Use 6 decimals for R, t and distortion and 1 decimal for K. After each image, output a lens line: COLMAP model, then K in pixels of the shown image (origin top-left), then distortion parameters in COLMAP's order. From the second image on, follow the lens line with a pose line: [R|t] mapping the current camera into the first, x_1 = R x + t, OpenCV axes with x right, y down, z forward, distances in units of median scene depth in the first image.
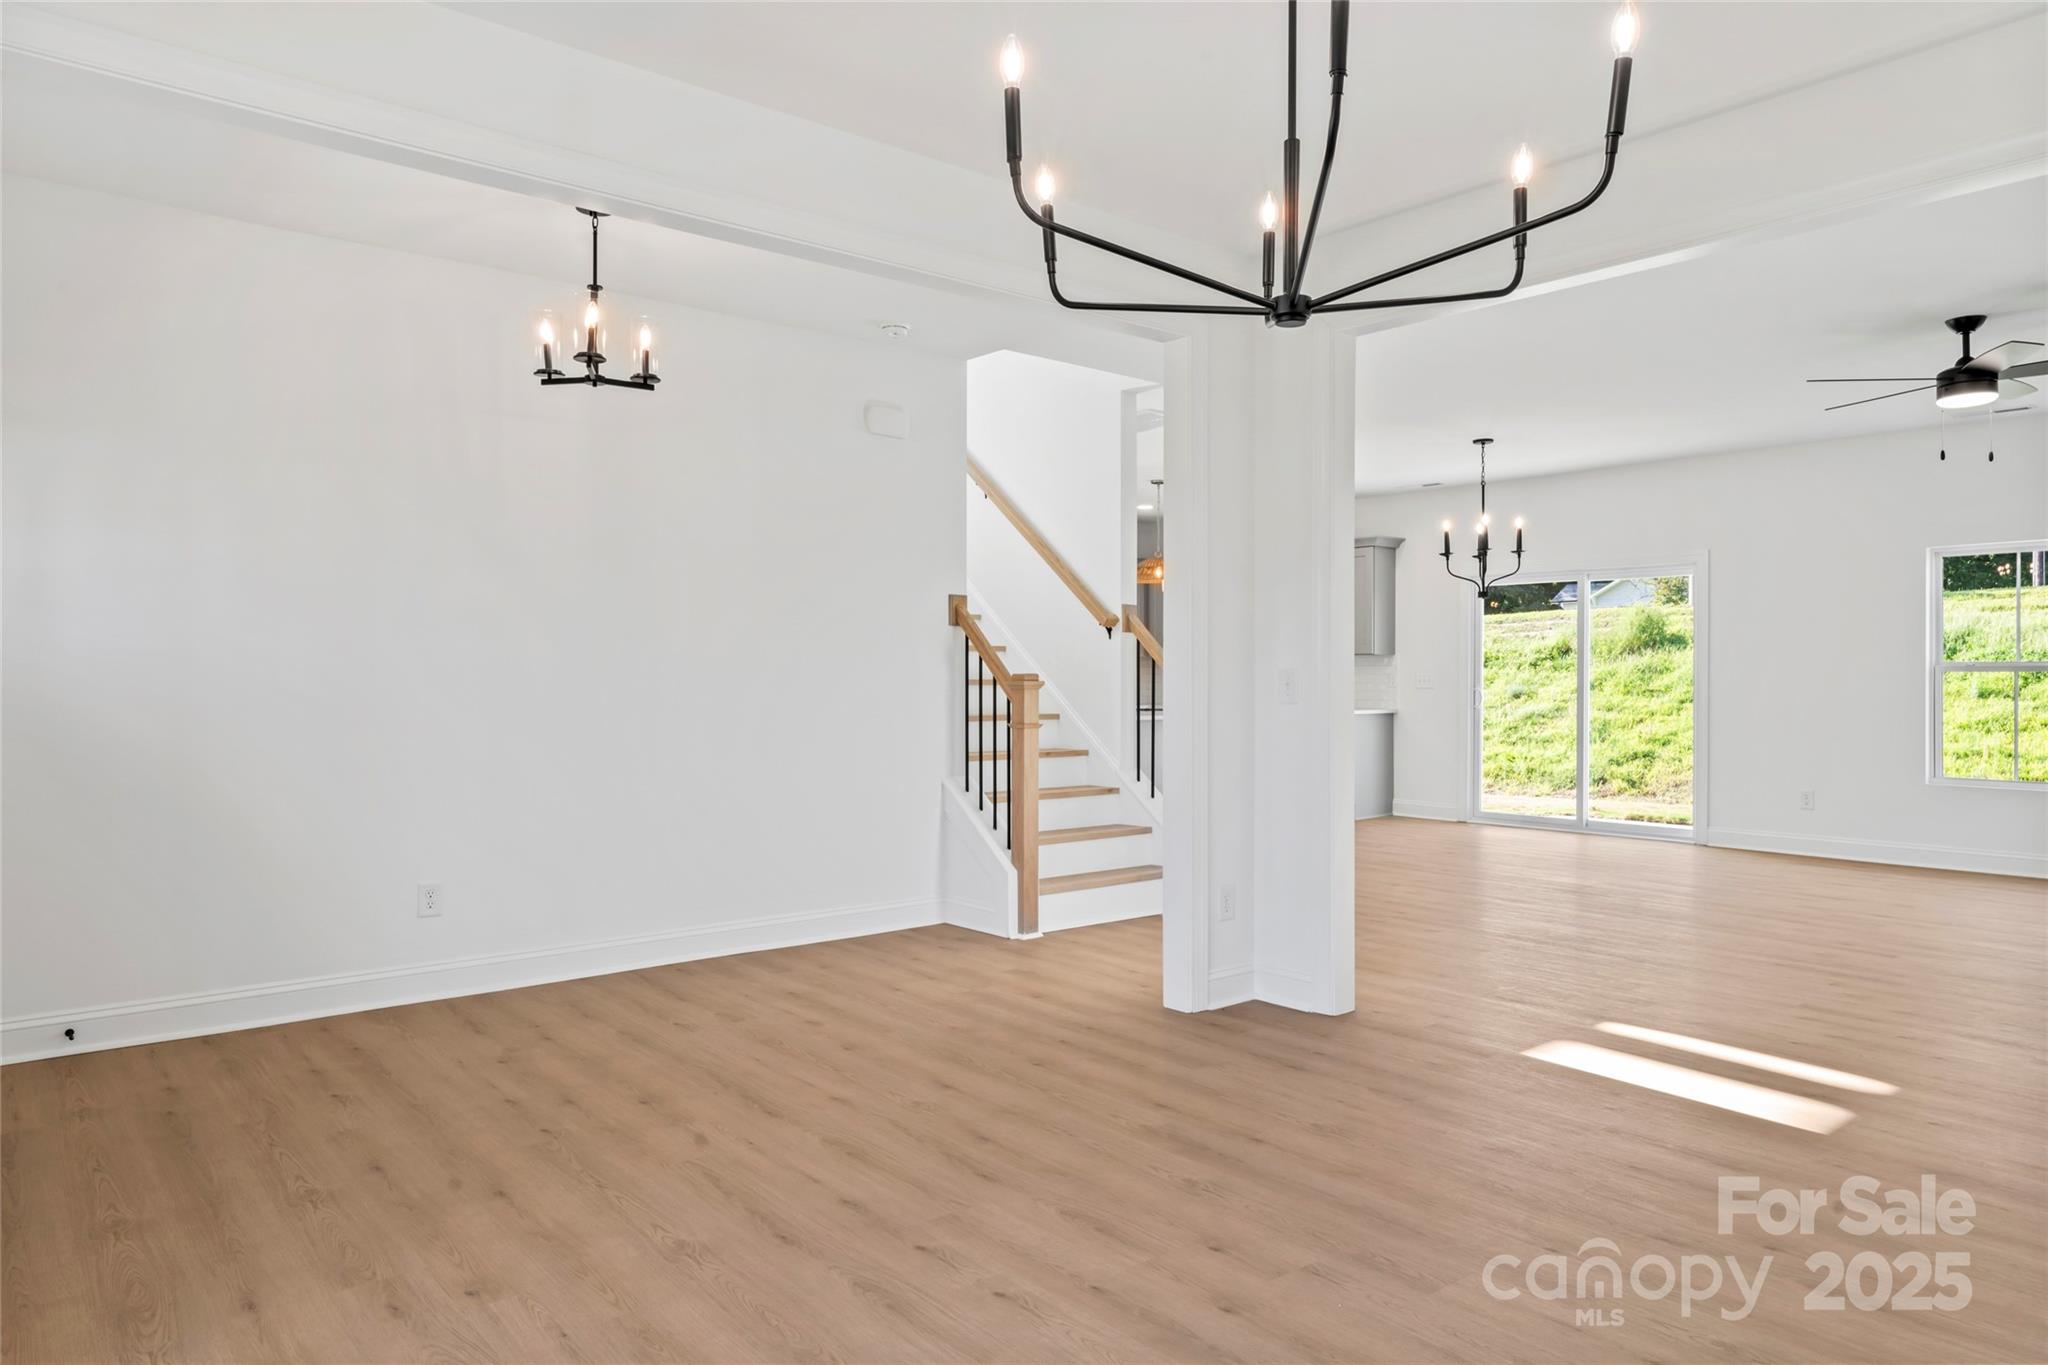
lens RADIAL K [[1309.4, 0, 1019.4], [0, 1309.4, 682.1], [0, 0, 1]] dist [0.000522, 0.000357]
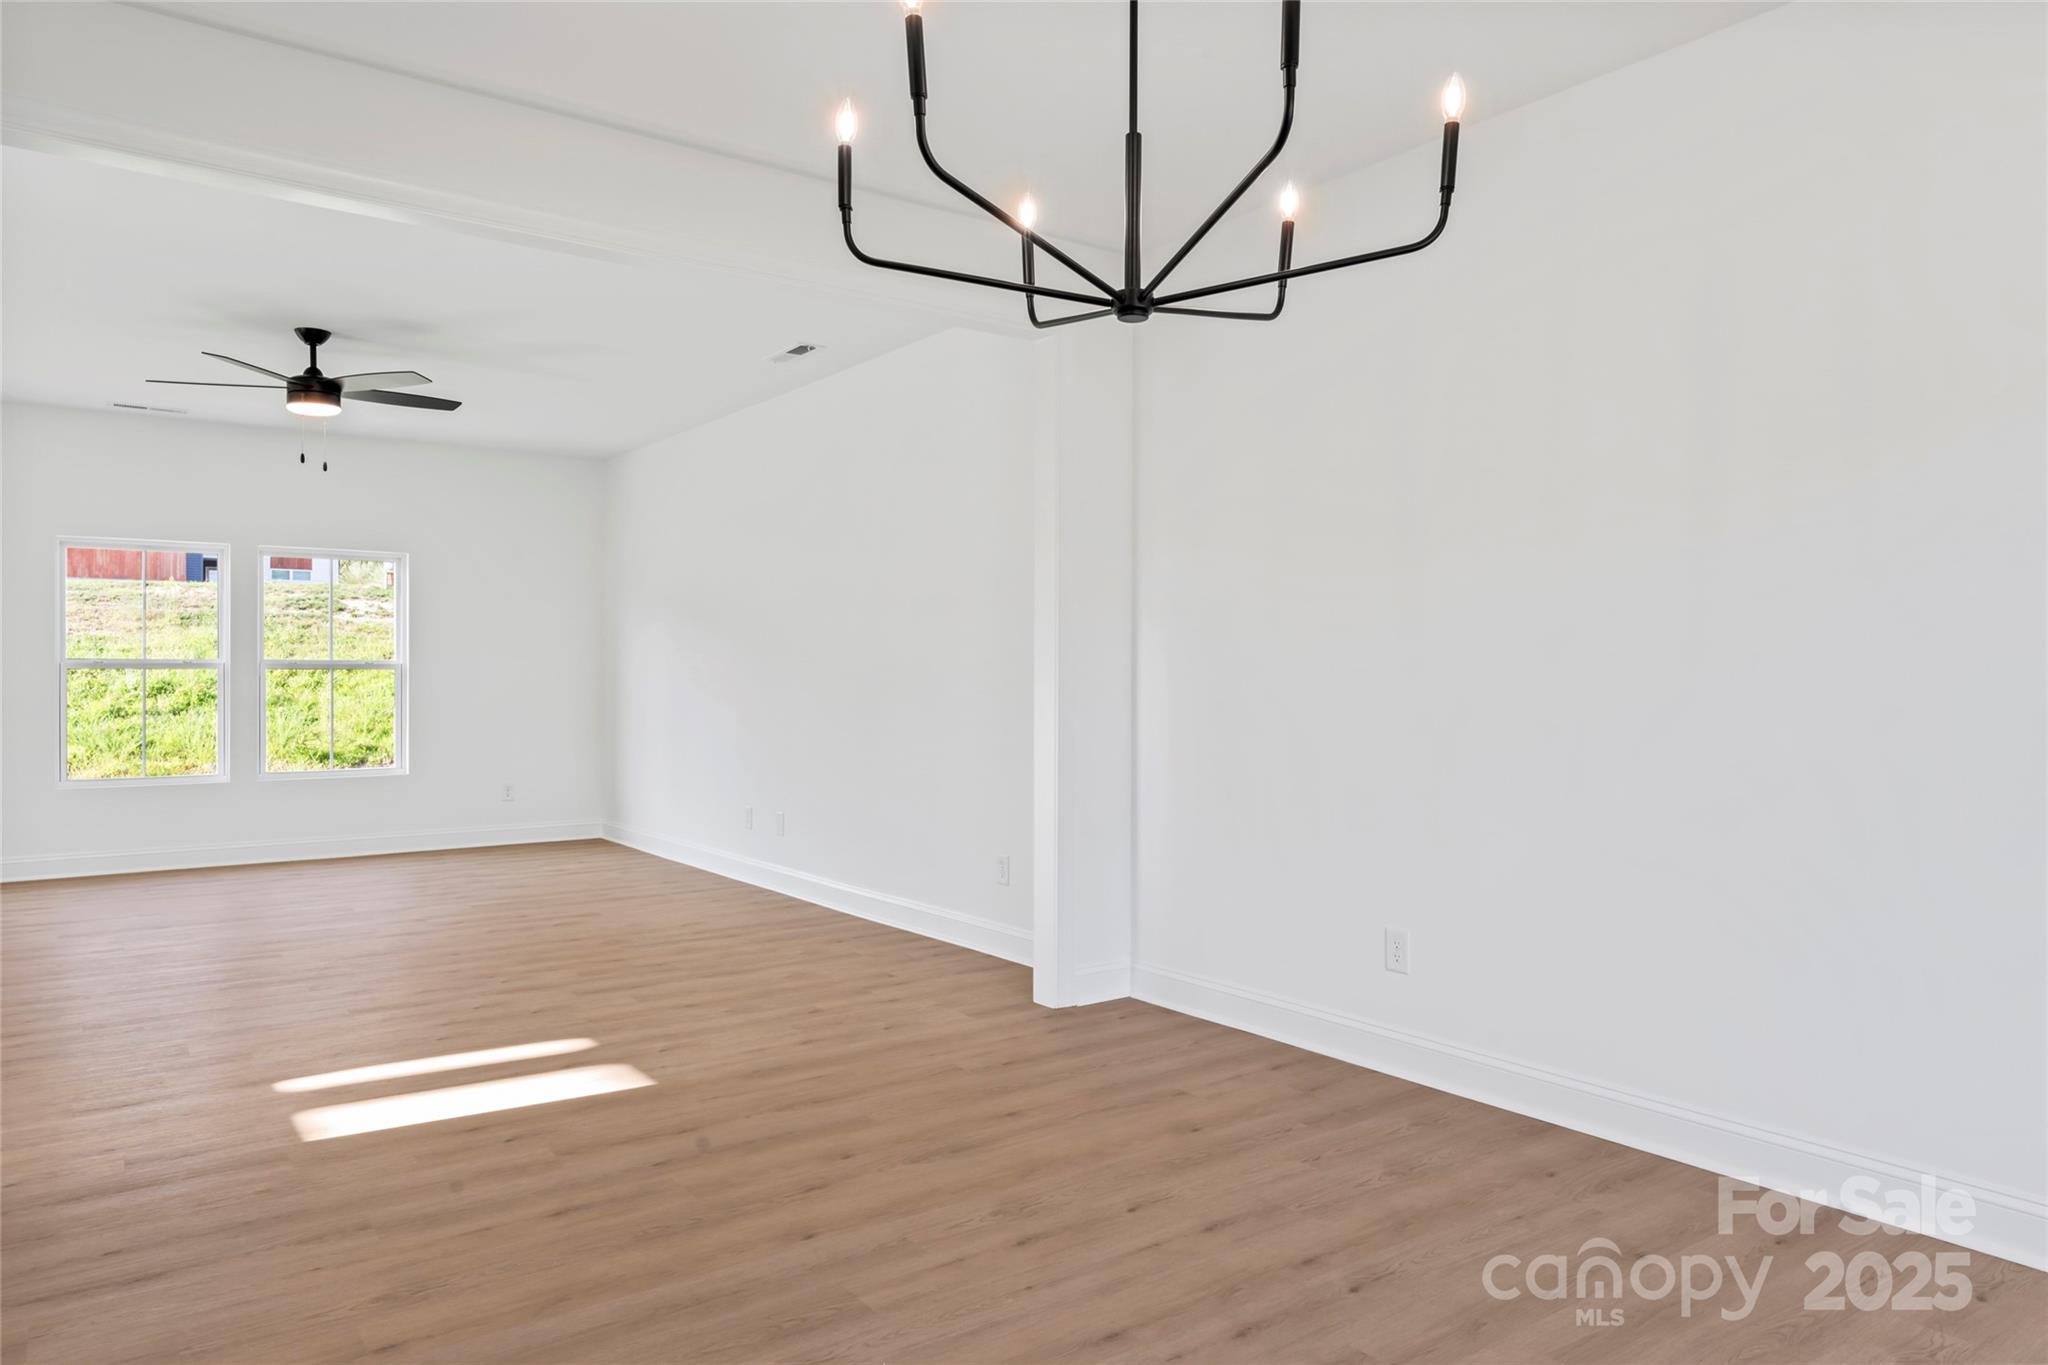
lens RADIAL K [[1309.4, 0, 1029.5], [0, 1309.4, 683.4], [0, 0, 1]] dist [0.000522, 0.000357]
pose [[0.059894, -0.006422, 0.998184, -0.415830], [0.005108, 0.999968, 0.006127, -0.000276], [-0.998192, 0.004732, 0.059924, 0.538607]]
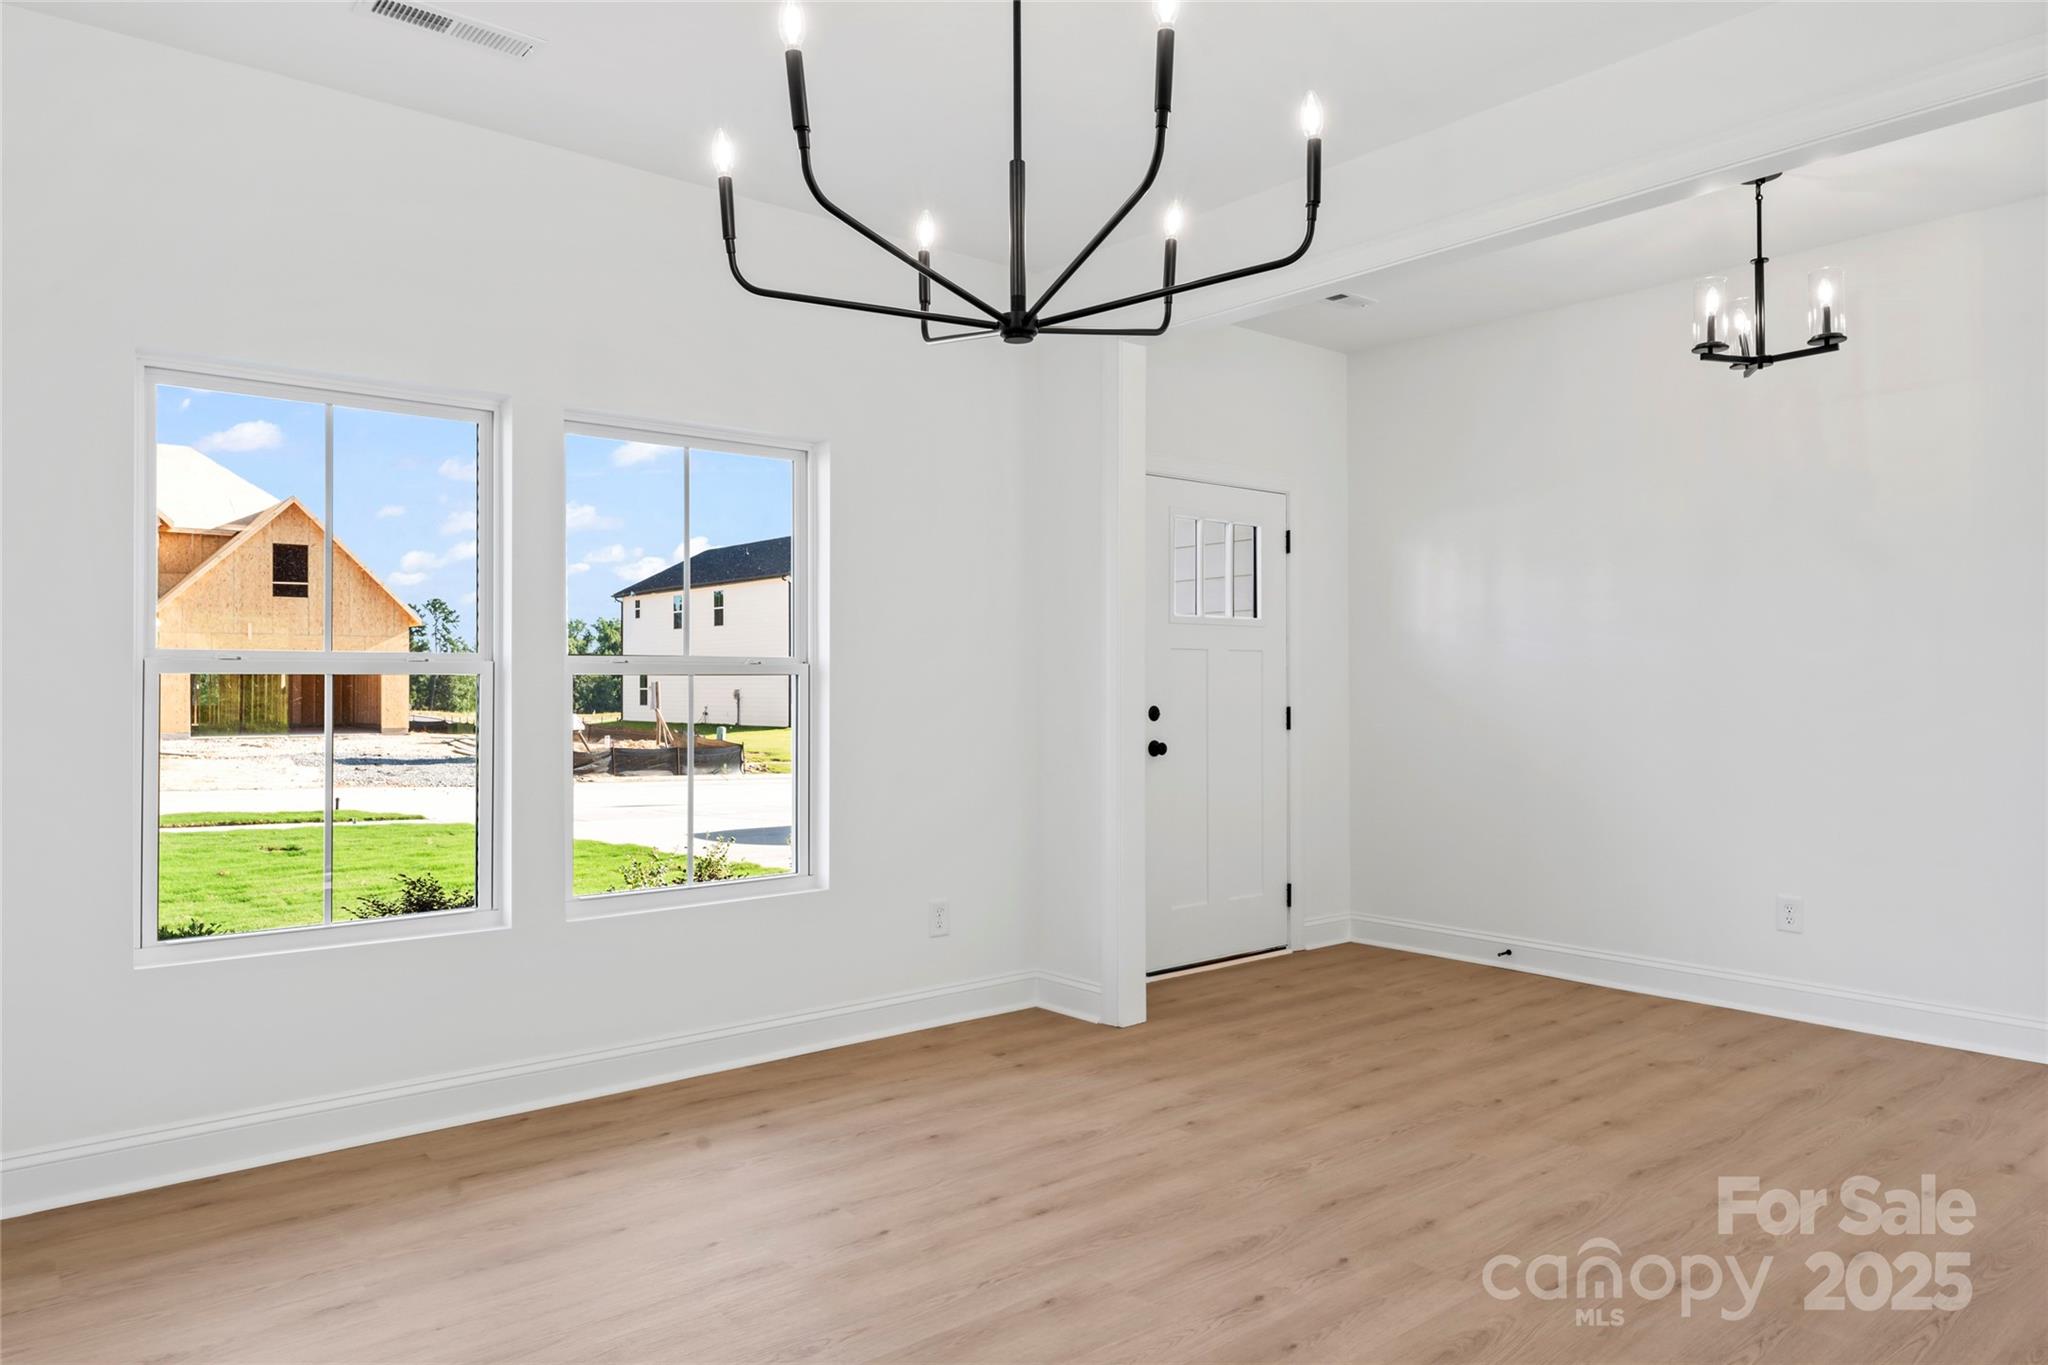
lens RADIAL K [[1309.4, 0, 1018.6], [0, 1309.4, 685.0], [0, 0, 1]] dist [0.000522, 0.000357]
pose [[0.007450, 0.002082, -0.999970, 0.648368], [-0.002908, 0.999994, 0.002061, -0.005790], [0.999968, 0.002893, 0.007456, 0.523873]]
